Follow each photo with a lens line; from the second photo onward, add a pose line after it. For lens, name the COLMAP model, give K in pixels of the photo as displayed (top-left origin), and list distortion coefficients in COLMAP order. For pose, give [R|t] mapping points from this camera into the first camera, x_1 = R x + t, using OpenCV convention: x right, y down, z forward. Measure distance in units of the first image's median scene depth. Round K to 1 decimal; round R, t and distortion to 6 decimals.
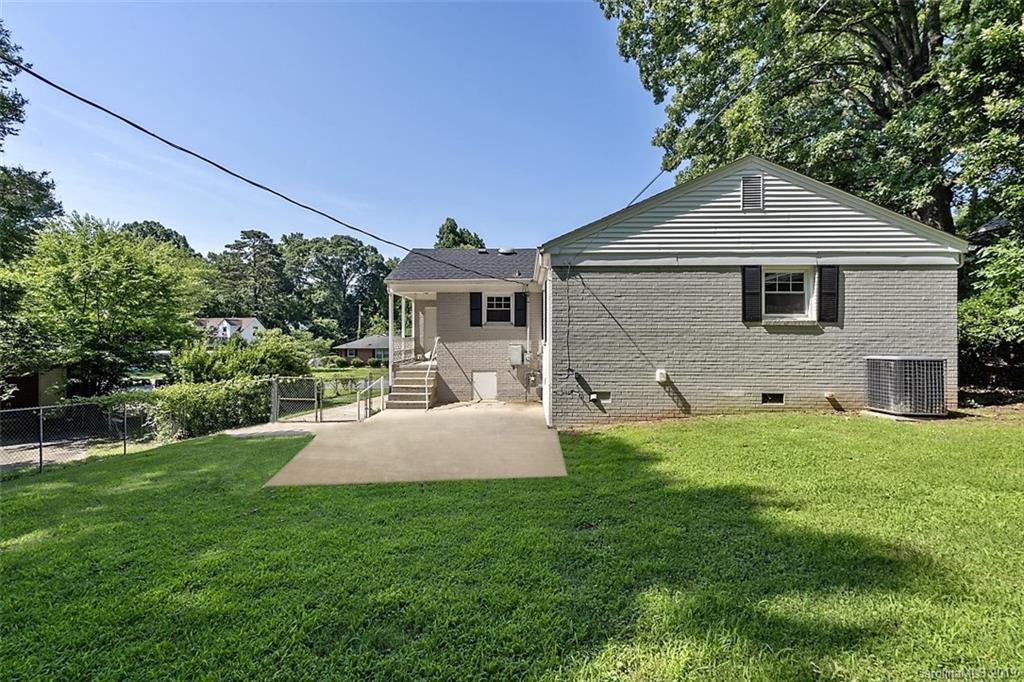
lens RADIAL K [[490.8, 0, 512.0], [0, 490.8, 341.0], [0, 0, 1]] dist [0.002296, 0.000514]
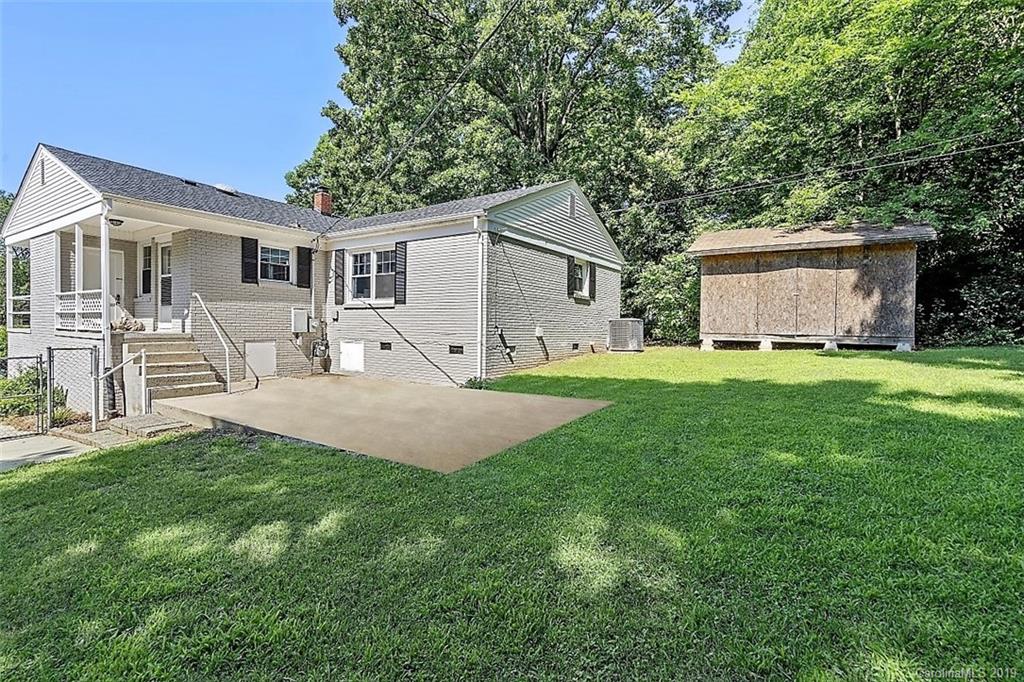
lens RADIAL K [[461.3, 0, 512.0], [0, 461.3, 341.0], [0, 0, 1]] dist [0.000417, -0.000154]
pose [[0.512243, -0.019134, 0.858628, -0.763439], [-0.006337, 0.999640, 0.026056, 0.062628], [-0.858817, -0.018788, 0.511937, 0.432980]]
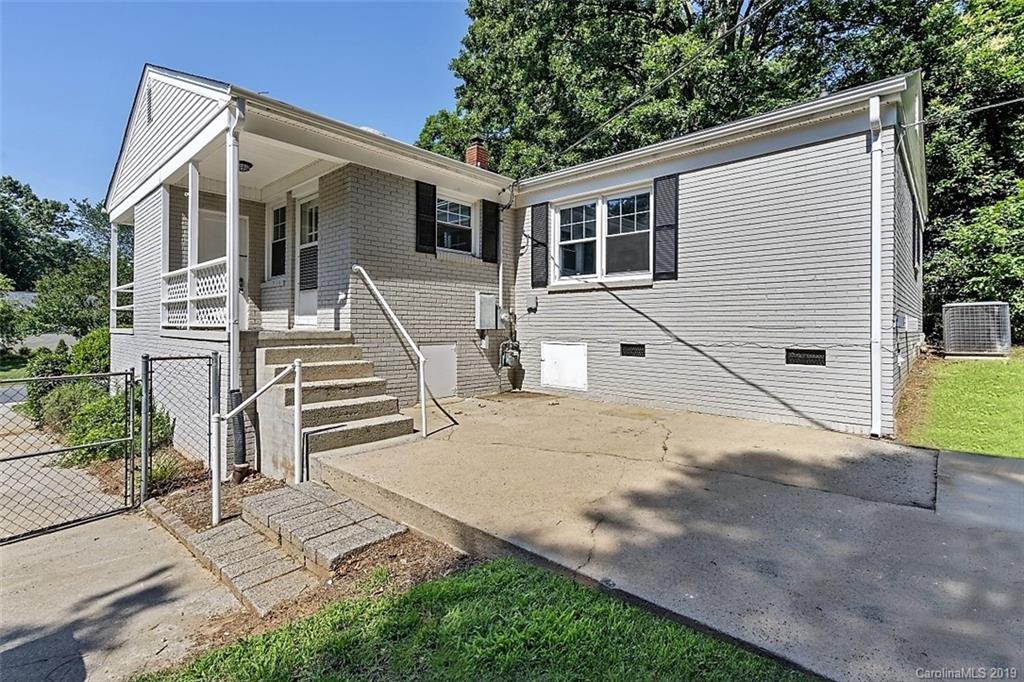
lens RADIAL K [[473.6, 0, 510.1], [0, 473.6, 327.5], [0, 0, 1]] dist [-0.000078, -0.000157]
pose [[0.642385, 0.000996, 0.766381, -0.605722], [0.003665, 0.999984, -0.004371, 0.076020], [-0.766373, 0.005617, 0.642371, 0.987853]]
